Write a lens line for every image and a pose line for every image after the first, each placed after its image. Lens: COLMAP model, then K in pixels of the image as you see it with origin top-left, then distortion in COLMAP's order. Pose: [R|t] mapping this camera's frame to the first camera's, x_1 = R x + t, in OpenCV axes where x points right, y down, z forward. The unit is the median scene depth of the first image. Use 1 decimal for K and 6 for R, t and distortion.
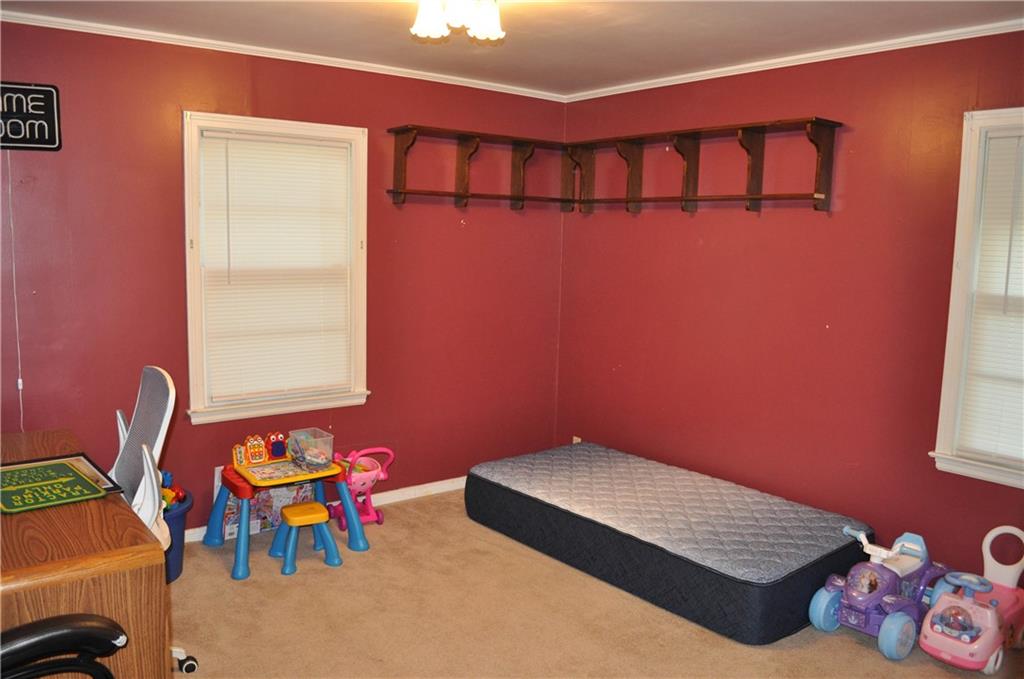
lens RADIAL K [[806.4, 0, 512.6], [0, 806.4, 350.0], [0, 0, 1]] dist [-0.069168, 0.001989]
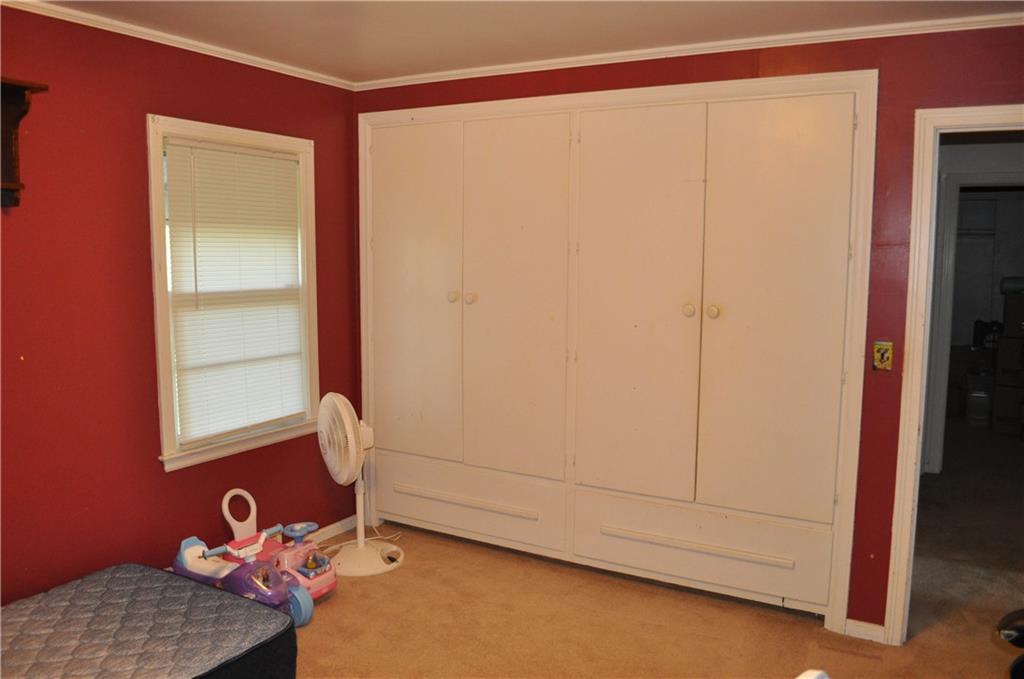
lens RADIAL K [[806.4, 0, 512.6], [0, 806.4, 350.0], [0, 0, 1]] dist [-0.069168, 0.001989]
pose [[-0.367231, -0.134714, 0.920322, -0.564686], [0.112319, 0.975793, 0.187651, -0.148734], [-0.923323, 0.172281, -0.343211, 0.979715]]
